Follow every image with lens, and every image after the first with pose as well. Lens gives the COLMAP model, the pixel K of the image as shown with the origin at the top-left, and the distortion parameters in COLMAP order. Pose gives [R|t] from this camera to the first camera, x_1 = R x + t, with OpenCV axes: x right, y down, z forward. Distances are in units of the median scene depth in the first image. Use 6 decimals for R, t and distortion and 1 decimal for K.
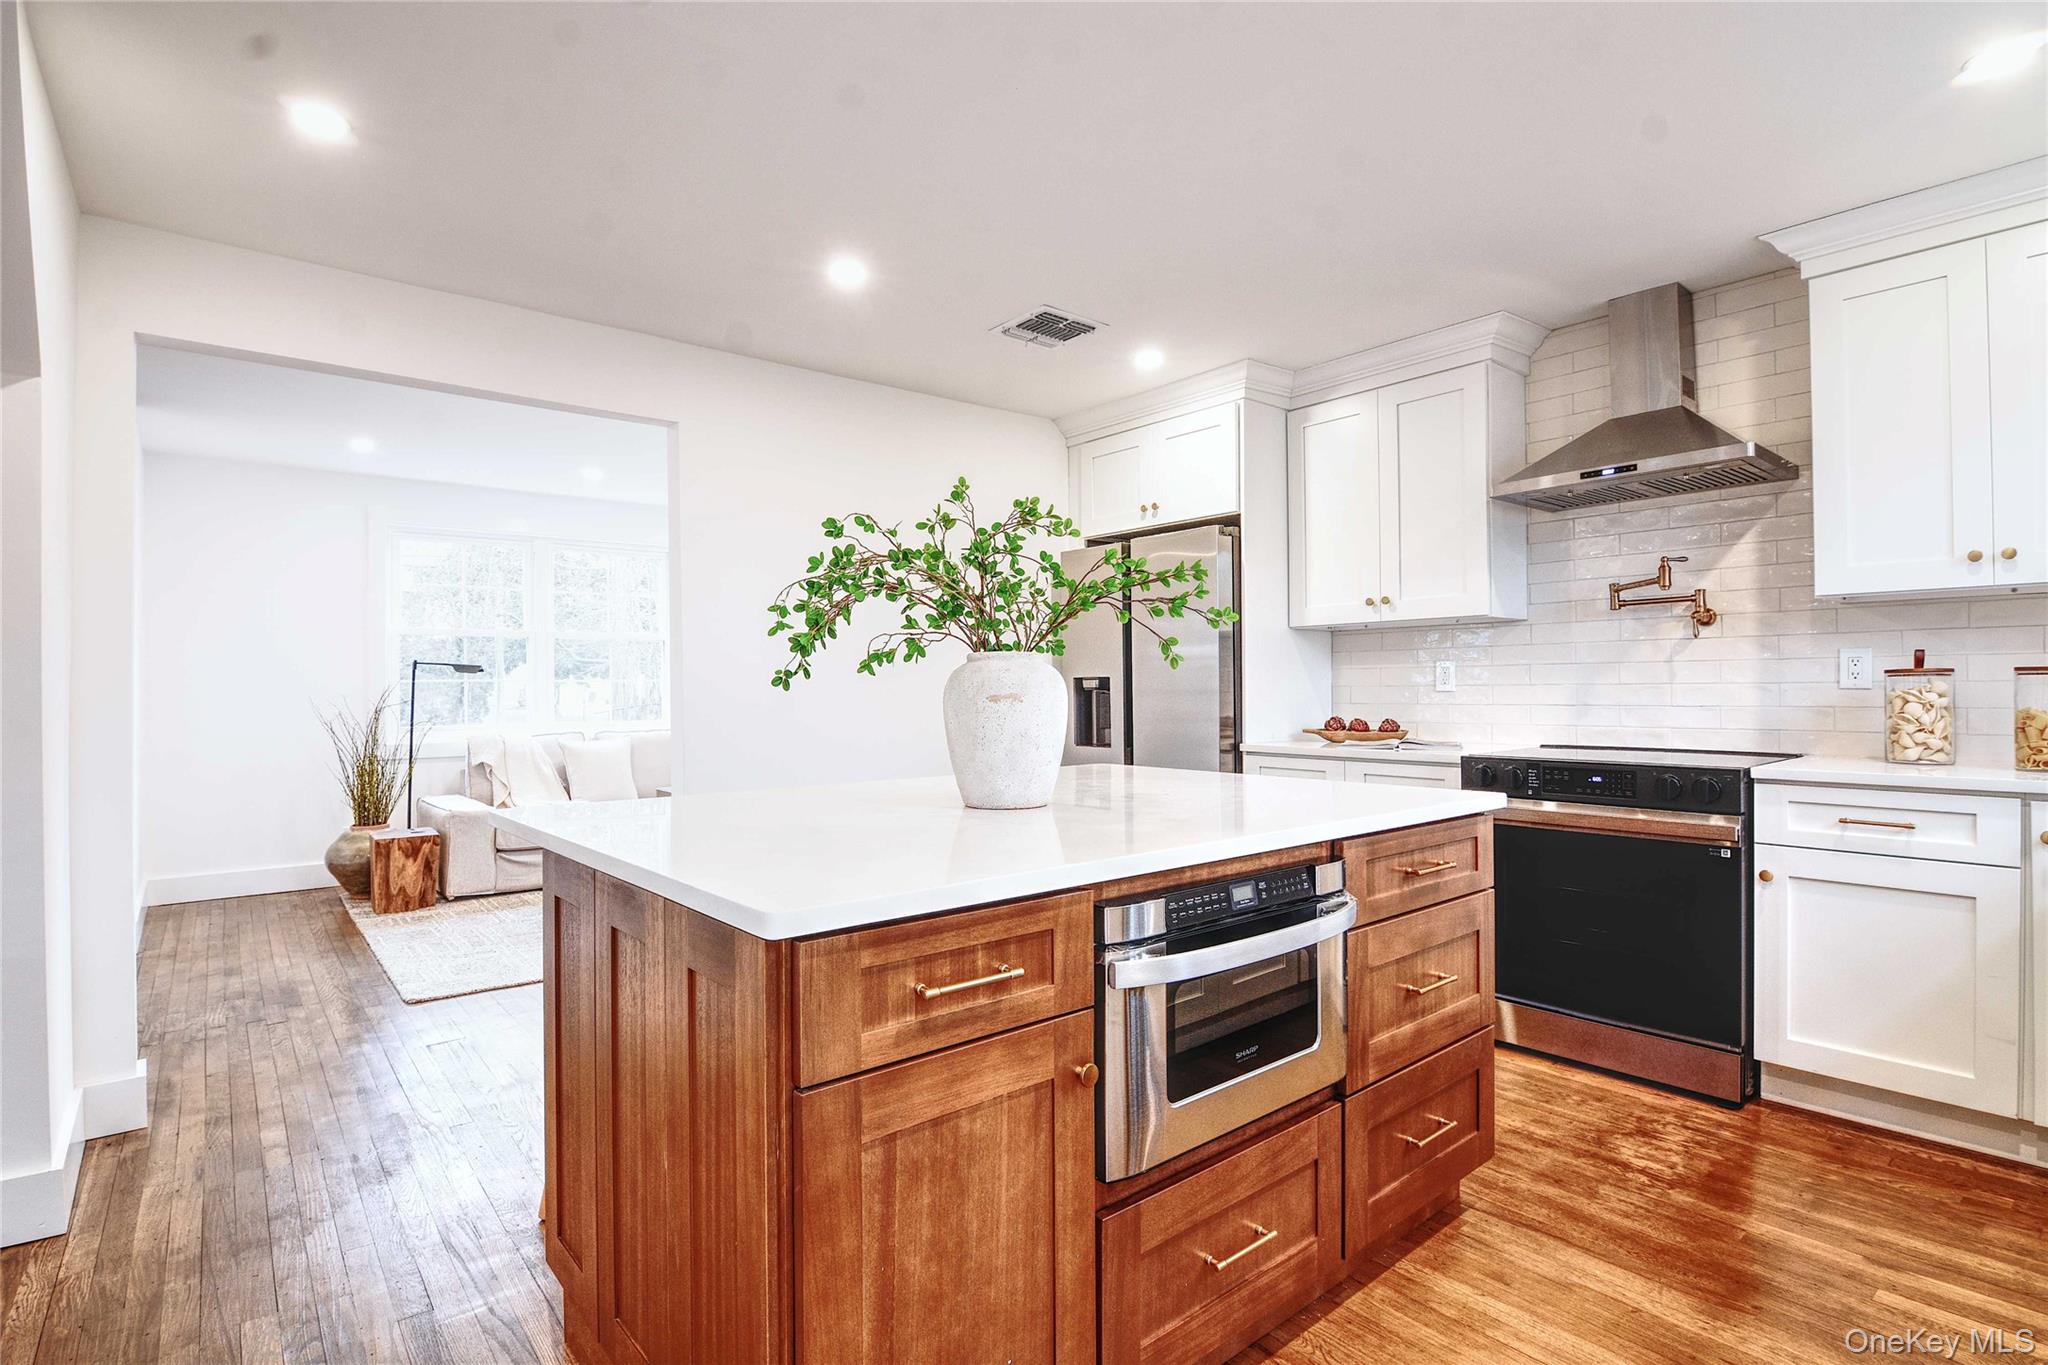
lens RADIAL K [[993.2, 0, 1016.0], [0, 993.2, 685.5], [0, 0, 1]] dist [-0.013098, -0.006054]
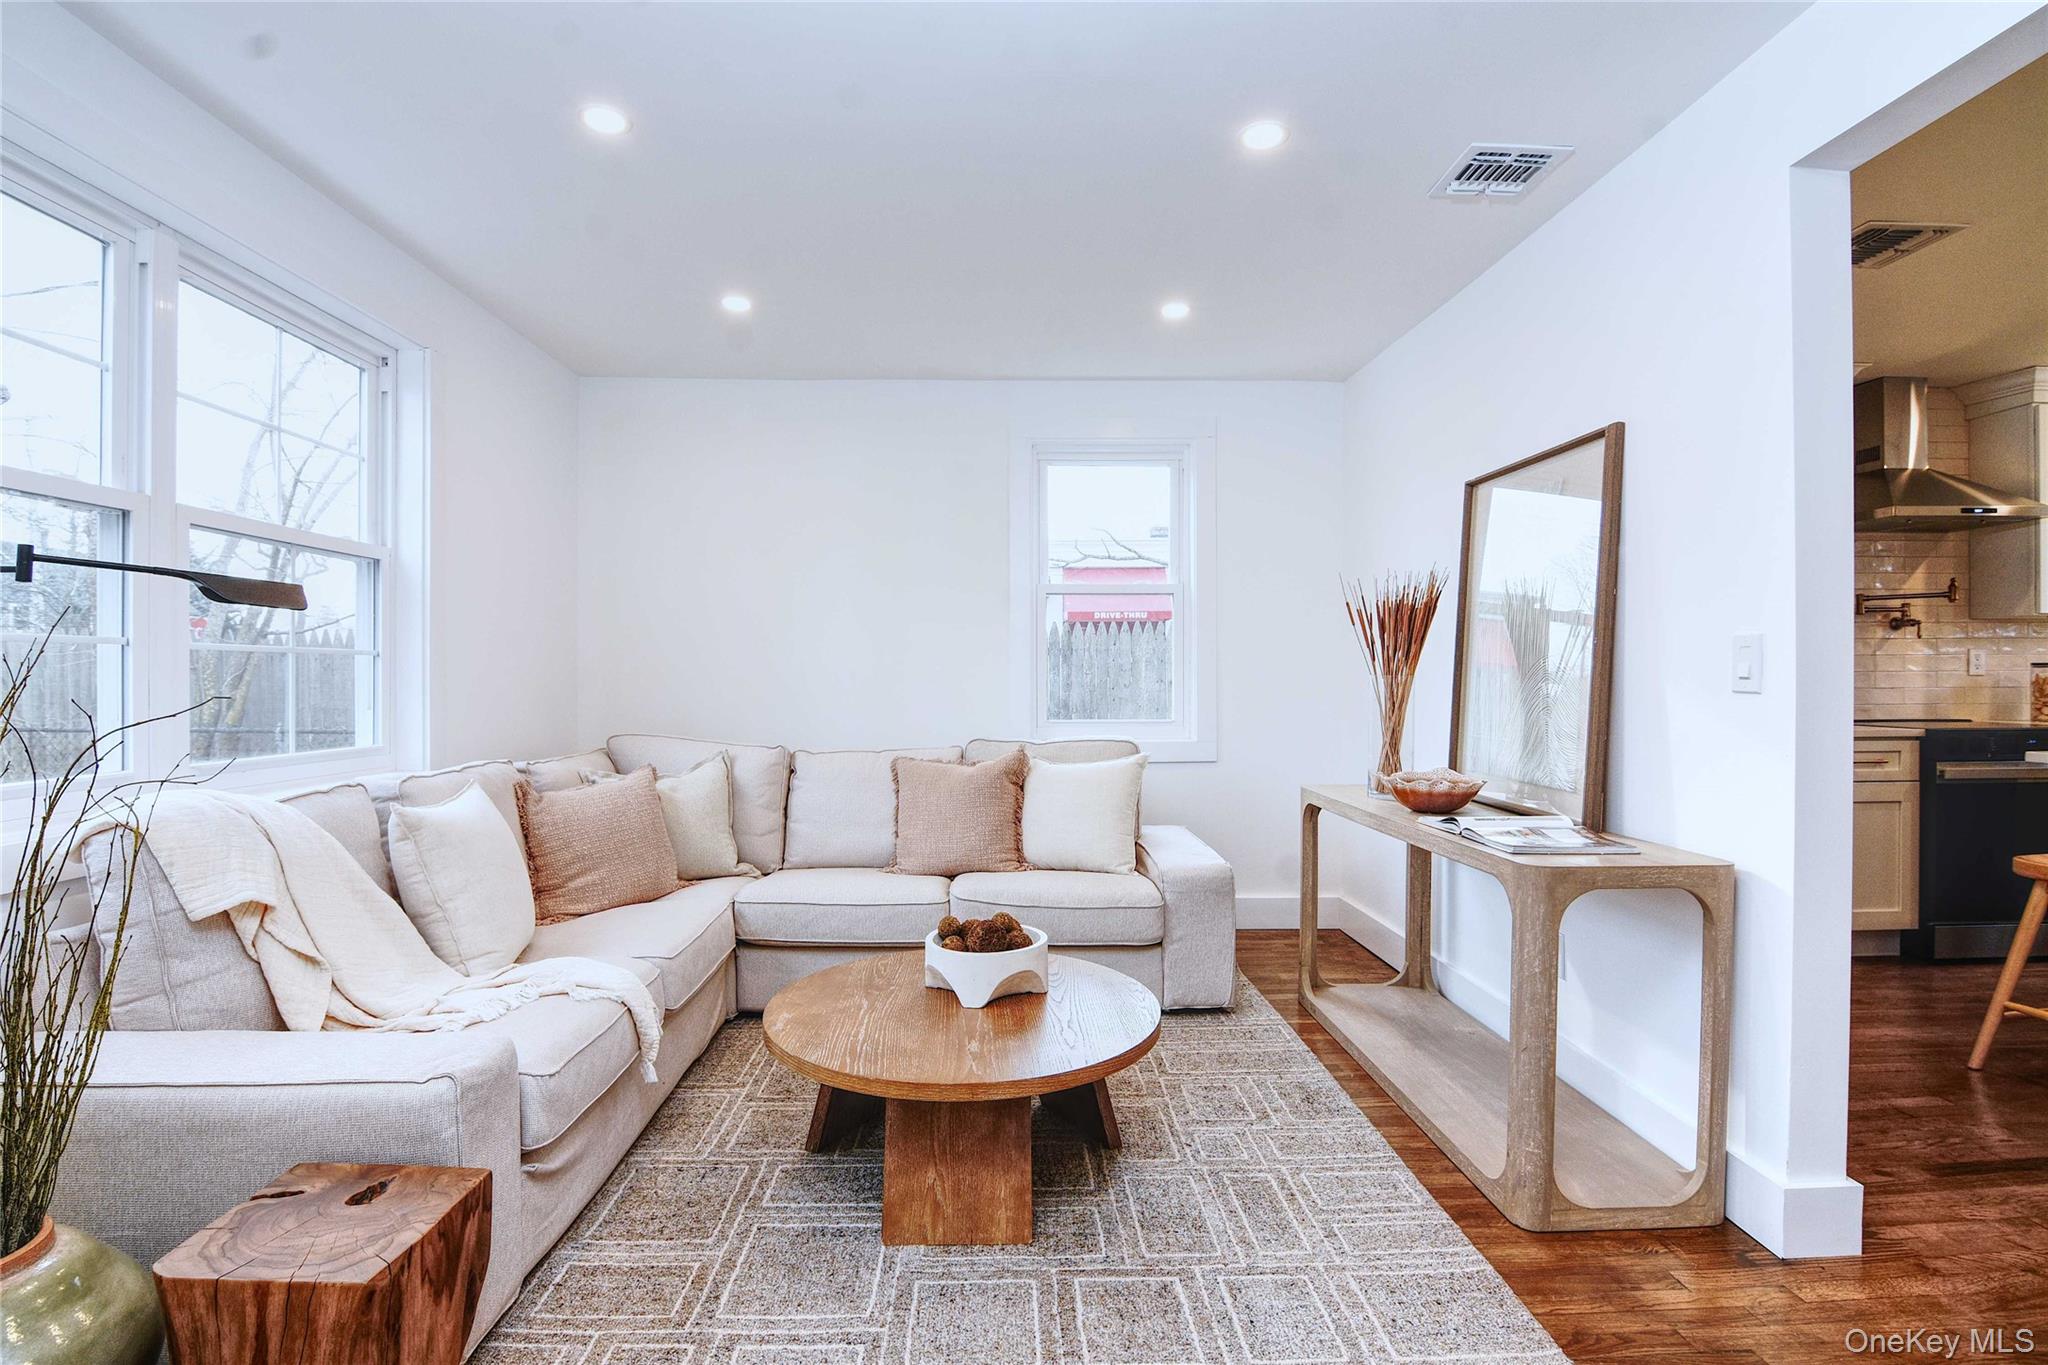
lens RADIAL K [[993.2, 0, 1022.8], [0, 993.2, 686.6], [0, 0, 1]] dist [-0.013098, -0.006054]
pose [[0.617438, 0.002189, 0.786617, -1.384752], [-0.000863, 0.999997, -0.002105, 0.027210], [-0.786619, 0.000621, 0.617438, 1.365088]]
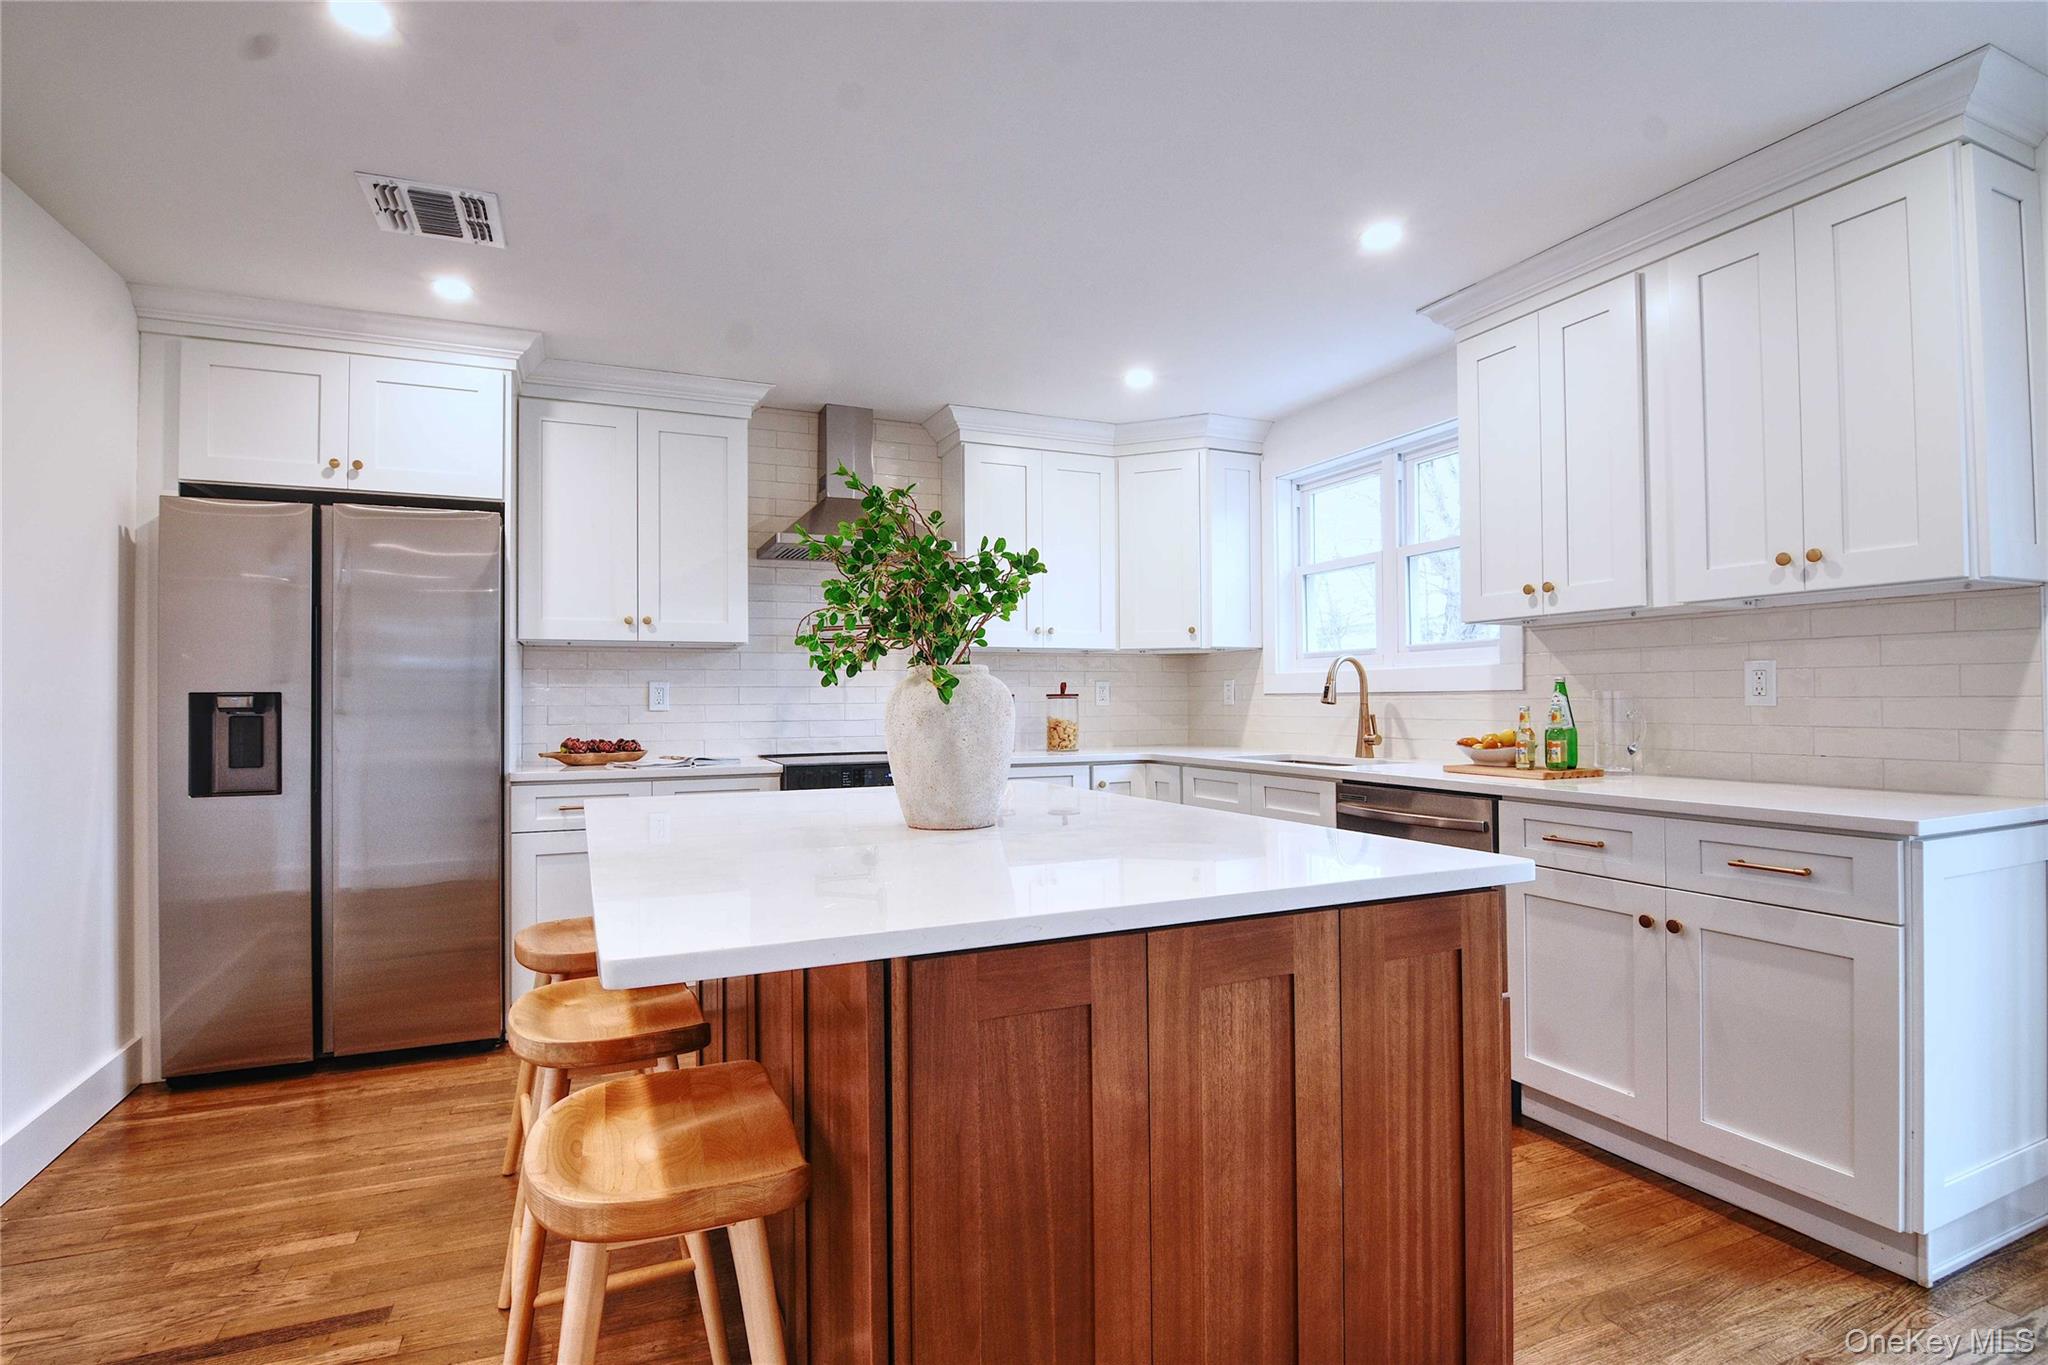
lens RADIAL K [[993.2, 0, 1014.0], [0, 993.2, 674.2], [0, 0, 1]] dist [-0.013098, -0.006054]
pose [[0.282705, 0.035811, 0.958538, -0.687565], [0.004827, 0.999237, -0.038755, 0.014032], [-0.959195, 0.015583, 0.282317, 0.509095]]
